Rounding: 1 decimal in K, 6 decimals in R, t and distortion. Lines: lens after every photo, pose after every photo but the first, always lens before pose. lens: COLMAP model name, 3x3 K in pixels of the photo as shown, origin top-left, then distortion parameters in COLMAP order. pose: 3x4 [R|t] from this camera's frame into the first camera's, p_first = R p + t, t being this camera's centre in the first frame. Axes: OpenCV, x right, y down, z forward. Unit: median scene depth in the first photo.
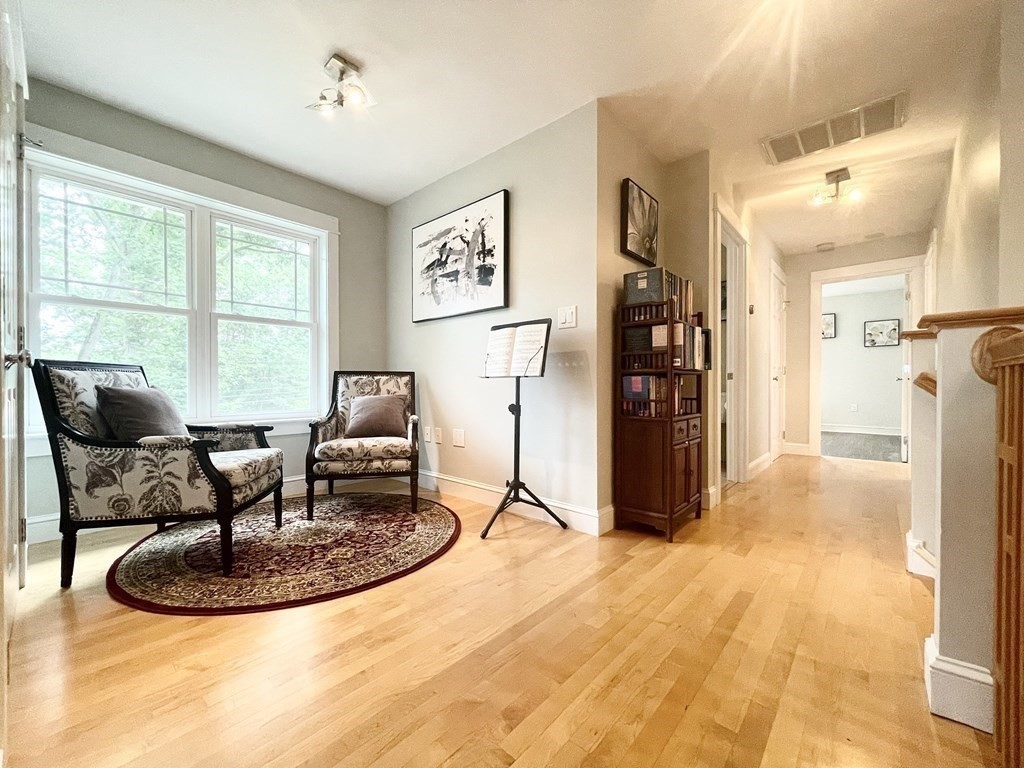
lens RADIAL K [[412.9, 0, 507.0], [0, 412.9, 388.2], [0, 0, 1]] dist [-0.002710, 0.002083]
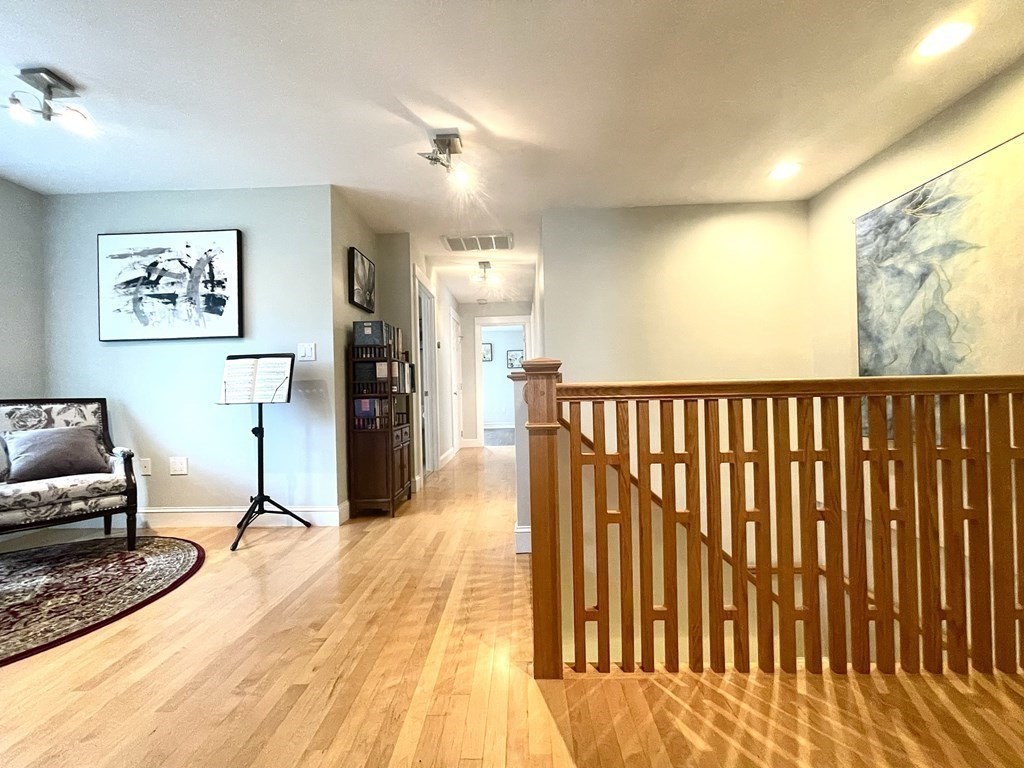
lens RADIAL K [[412.9, 0, 511.0], [0, 412.9, 388.2], [0, 0, 1]] dist [-0.002710, 0.002083]
pose [[0.760066, -0.013707, 0.649702, -0.179209], [0.028332, 0.999526, -0.012057, -0.032391], [-0.649228, 0.027571, 0.760094, -0.295805]]
